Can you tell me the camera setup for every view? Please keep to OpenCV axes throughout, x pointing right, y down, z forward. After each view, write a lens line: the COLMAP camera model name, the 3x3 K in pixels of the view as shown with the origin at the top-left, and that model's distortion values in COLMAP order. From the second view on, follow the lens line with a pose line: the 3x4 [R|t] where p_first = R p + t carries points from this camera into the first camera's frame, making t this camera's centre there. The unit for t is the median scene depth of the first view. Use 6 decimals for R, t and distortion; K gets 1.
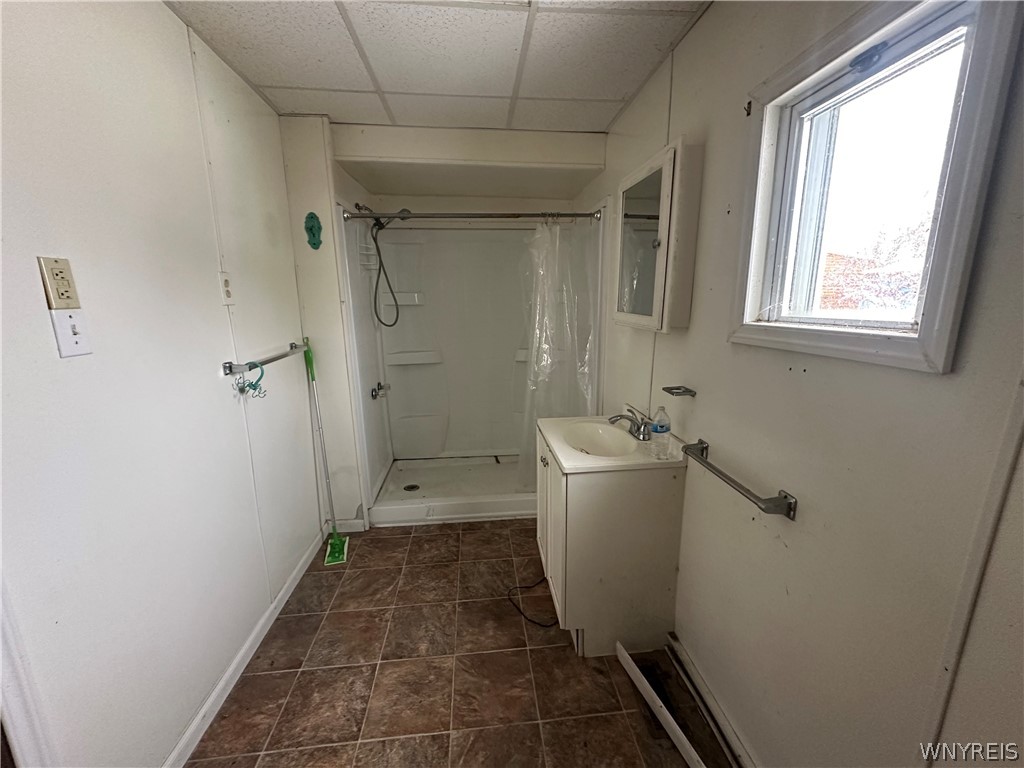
lens RADIAL K [[405.9, 0, 514.8], [0, 405.9, 384.6], [0, 0, 1]] dist [-0.000562, 0.000497]
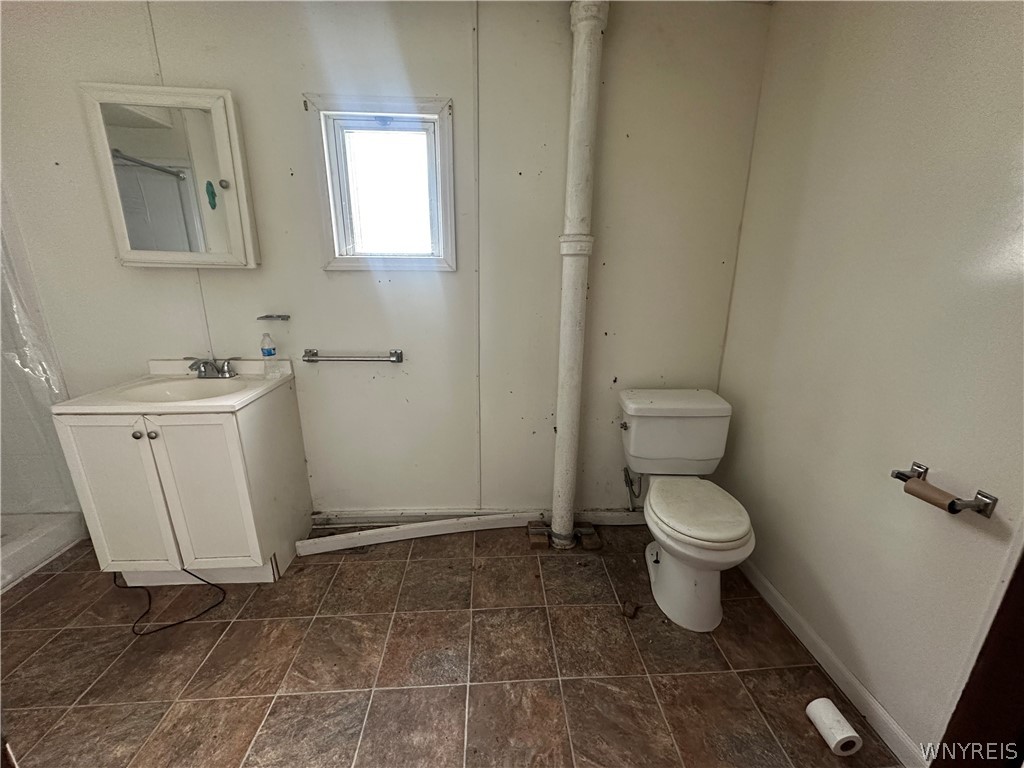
lens RADIAL K [[405.9, 0, 514.8], [0, 405.9, 384.6], [0, 0, 1]] dist [-0.000562, 0.000497]
pose [[0.034195, -0.263698, 0.963999, -0.789926], [0.194032, 0.947962, 0.252428, 0.038847], [-0.980399, 0.178415, 0.083581, 0.231219]]
